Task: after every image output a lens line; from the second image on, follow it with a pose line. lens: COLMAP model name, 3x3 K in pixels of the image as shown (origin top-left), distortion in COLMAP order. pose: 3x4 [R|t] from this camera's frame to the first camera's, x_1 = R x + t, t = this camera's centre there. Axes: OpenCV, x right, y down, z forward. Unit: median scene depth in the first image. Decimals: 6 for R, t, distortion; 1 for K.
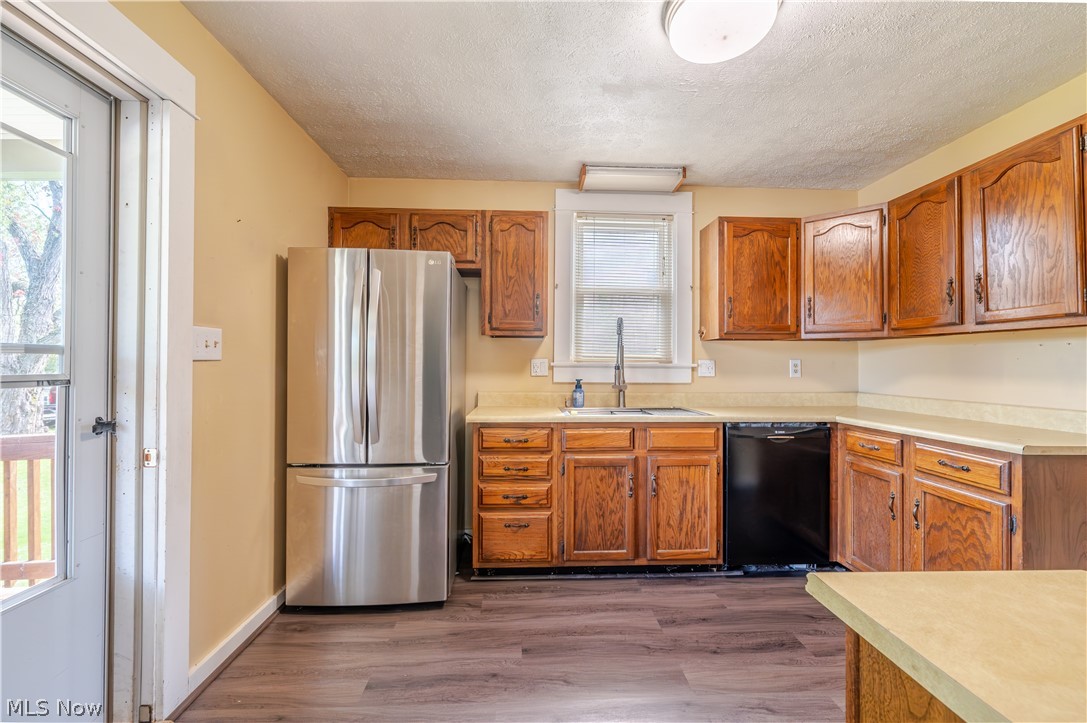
lens RADIAL K [[431.1, 0, 549.0], [0, 431.1, 363.7], [0, 0, 1]] dist [-0.000699, -0.000016]
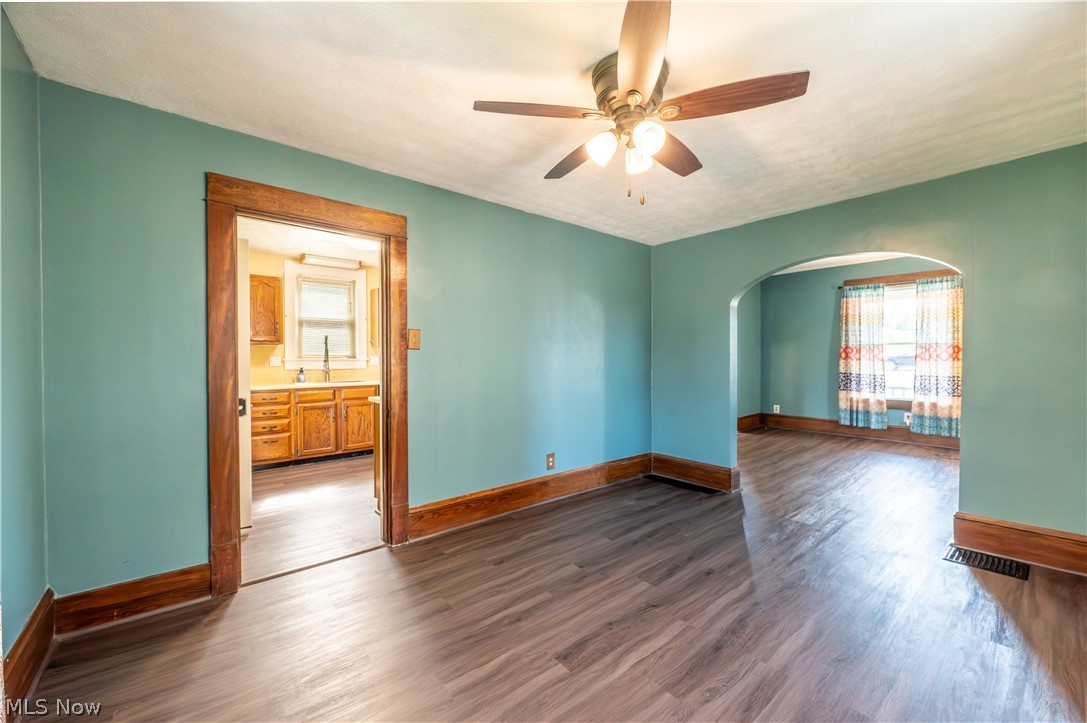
lens RADIAL K [[431.1, 0, 548.4], [0, 431.1, 362.6], [0, 0, 1]] dist [-0.000699, -0.000016]
pose [[0.790599, -0.015976, 0.612126, -0.268377], [0.004847, 0.999792, 0.019833, -0.020349], [-0.612315, -0.012713, 0.790512, -1.320272]]
